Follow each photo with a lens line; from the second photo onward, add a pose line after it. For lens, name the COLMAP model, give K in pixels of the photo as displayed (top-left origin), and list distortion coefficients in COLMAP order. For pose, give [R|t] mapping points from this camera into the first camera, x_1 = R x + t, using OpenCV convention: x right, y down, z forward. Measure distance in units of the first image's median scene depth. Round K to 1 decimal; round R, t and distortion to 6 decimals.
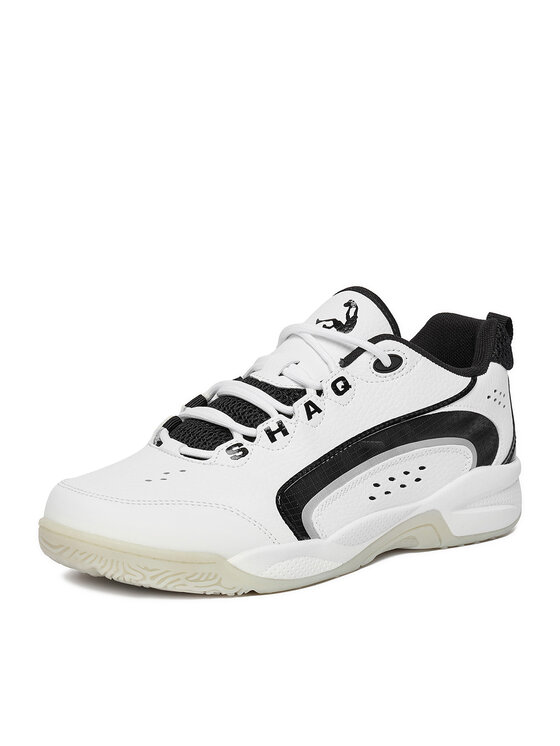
lens RADIAL K [[2169.0, 0, 280.0], [0, 2169.0, 373.0], [0, 0, 1]] dist [-0.010288, 0.062153]
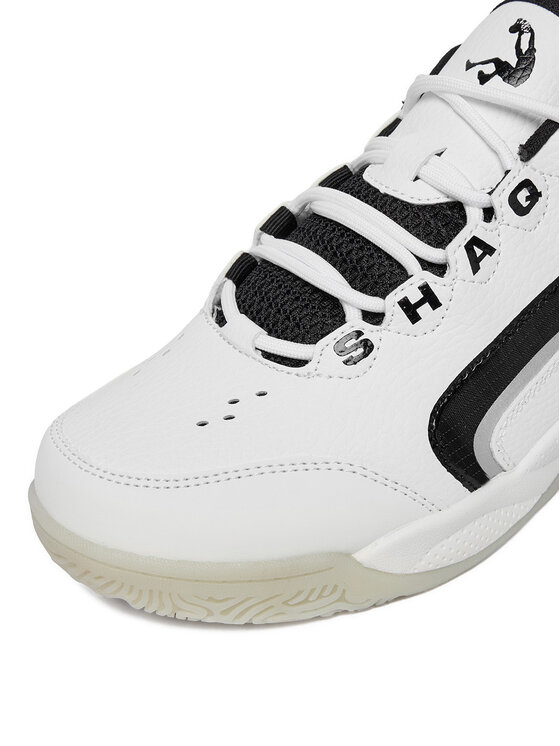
lens RADIAL K [[1259.2, 0, 280.0], [0, 1259.2, 373.0], [0, 0, 1]] dist [-0.021195, -0.153263]
pose [[0.994094, -0.070894, -0.082163, -0.012242], [0.095504, 0.931059, 0.352148, -0.075041], [0.051534, -0.357915, 0.932331, 0.682292]]
